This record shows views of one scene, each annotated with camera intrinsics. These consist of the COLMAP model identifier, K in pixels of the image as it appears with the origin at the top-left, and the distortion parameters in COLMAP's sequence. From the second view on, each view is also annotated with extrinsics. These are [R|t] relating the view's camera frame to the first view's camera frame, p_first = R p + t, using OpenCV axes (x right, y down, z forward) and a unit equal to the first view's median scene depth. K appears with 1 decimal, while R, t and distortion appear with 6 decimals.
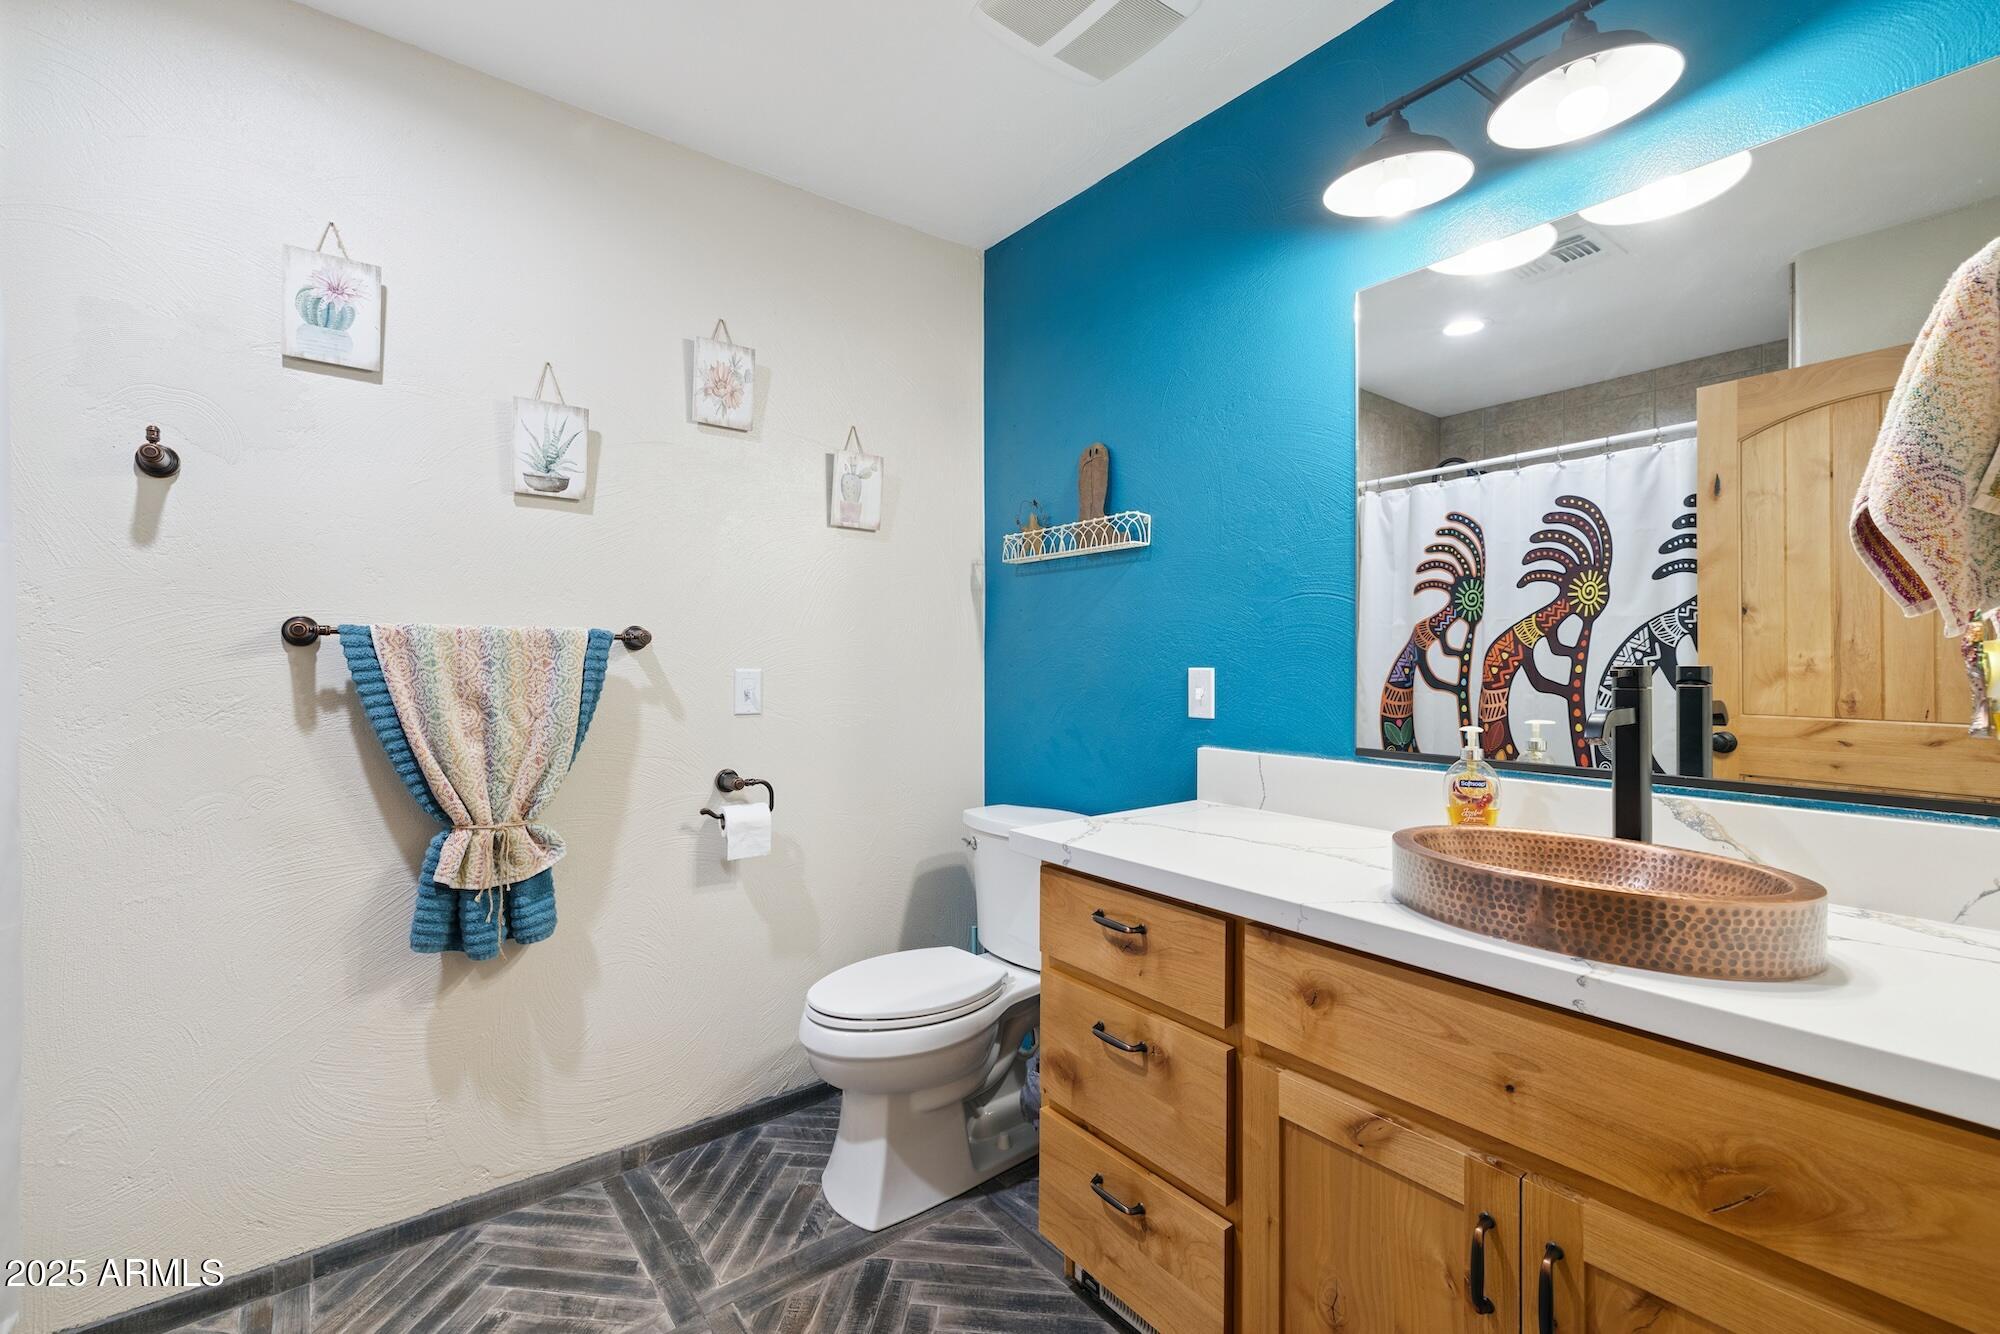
lens RADIAL K [[844.8, 0, 1000.0], [0, 844.8, 667.0], [0, 0, 1]] dist [-0.001495, -0.000108]
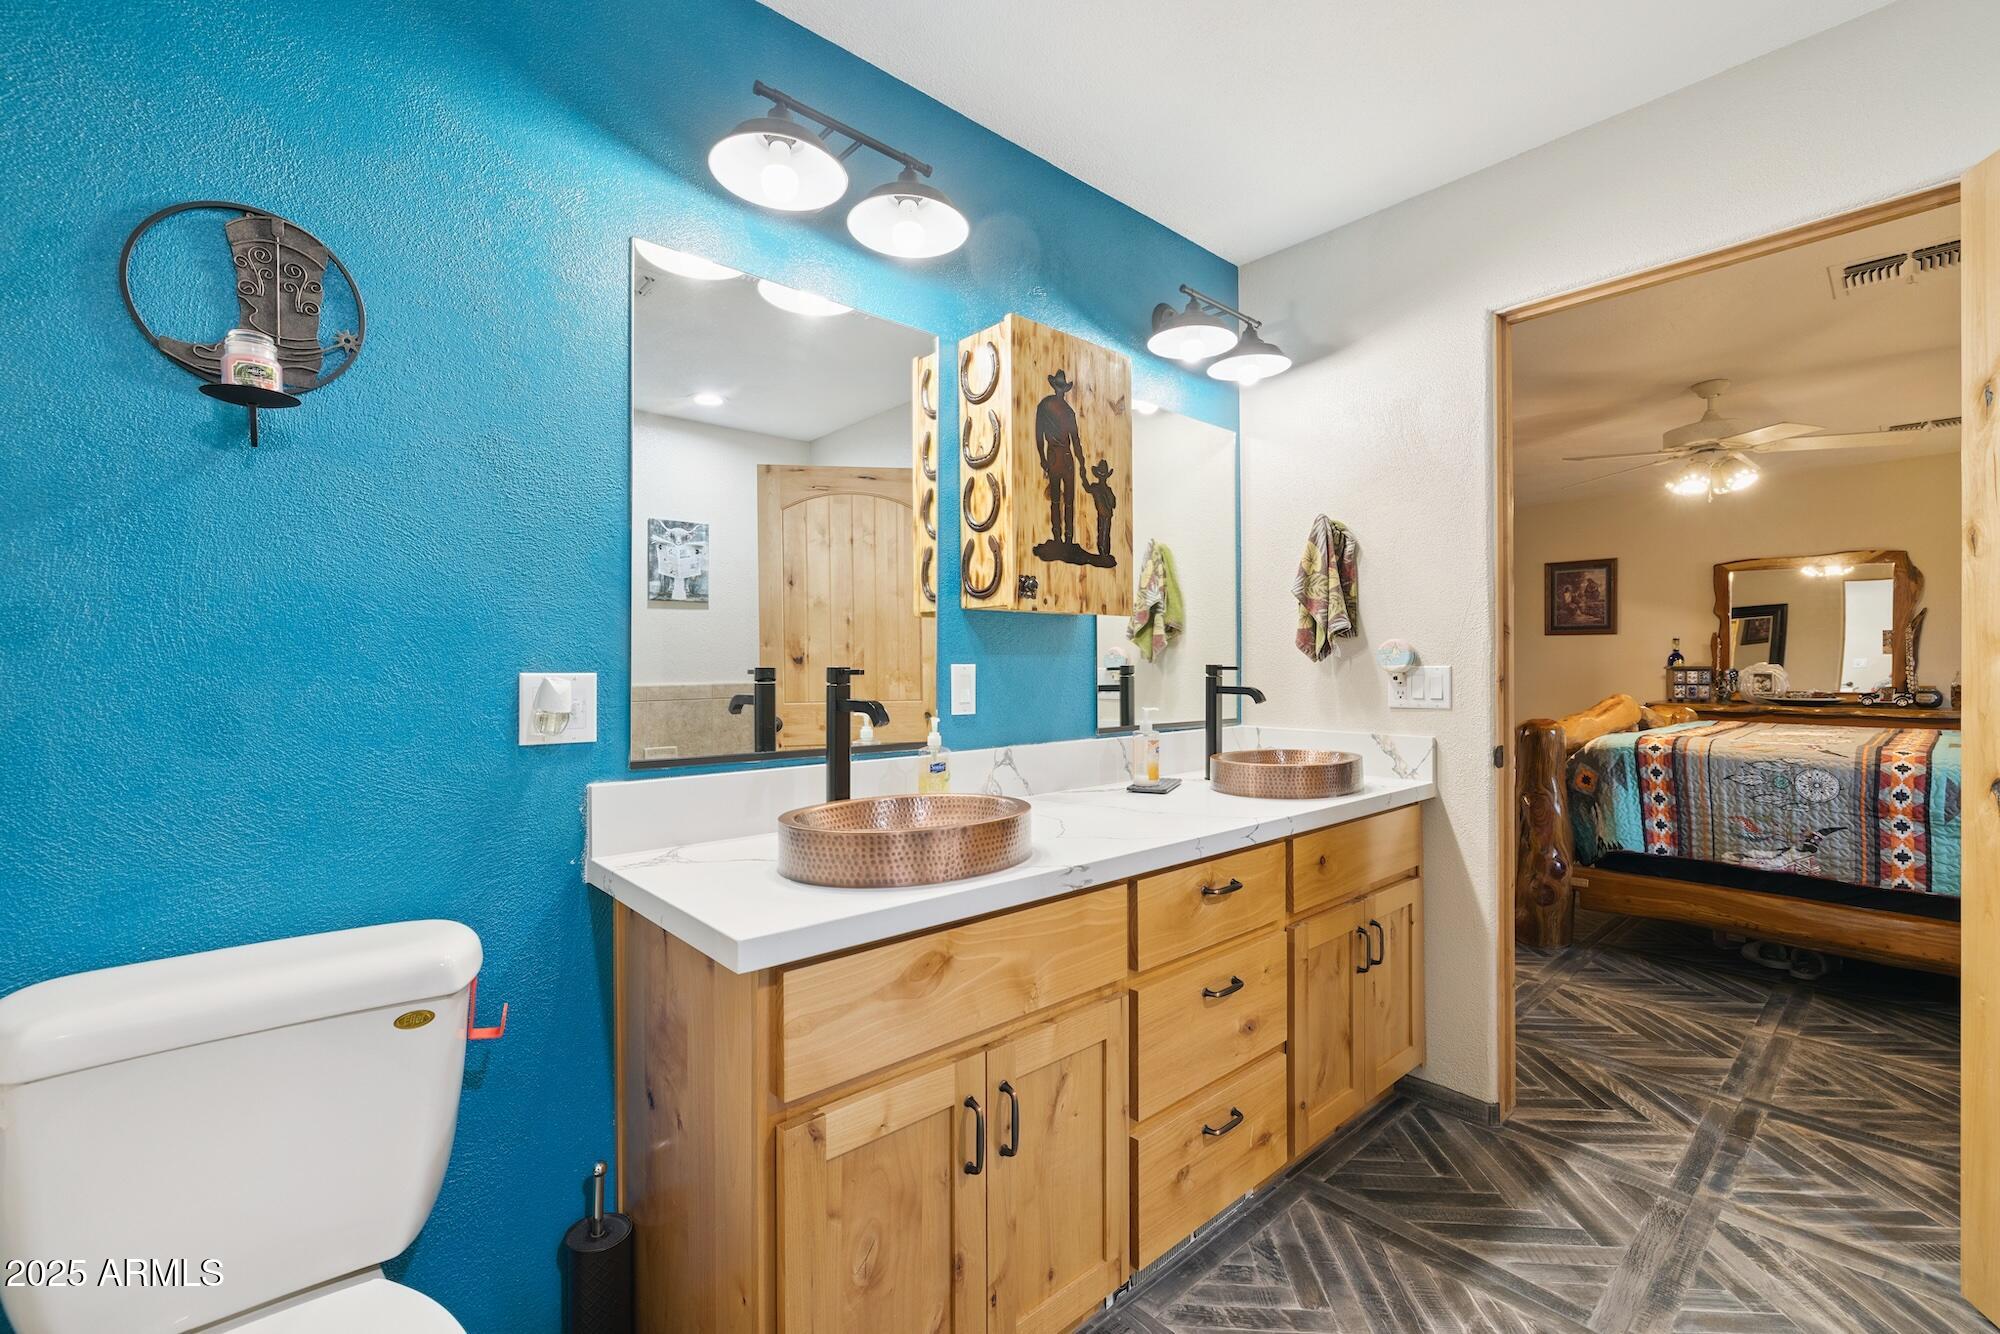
lens RADIAL K [[844.8, 0, 1000.0], [0, 844.8, 667.0], [0, 0, 1]] dist [-0.001495, -0.000108]
pose [[-0.048368, -0.001821, 0.998828, -0.549122], [0.009282, 0.999954, 0.002273, -0.000220], [-0.998786, 0.009381, -0.048349, 0.800711]]
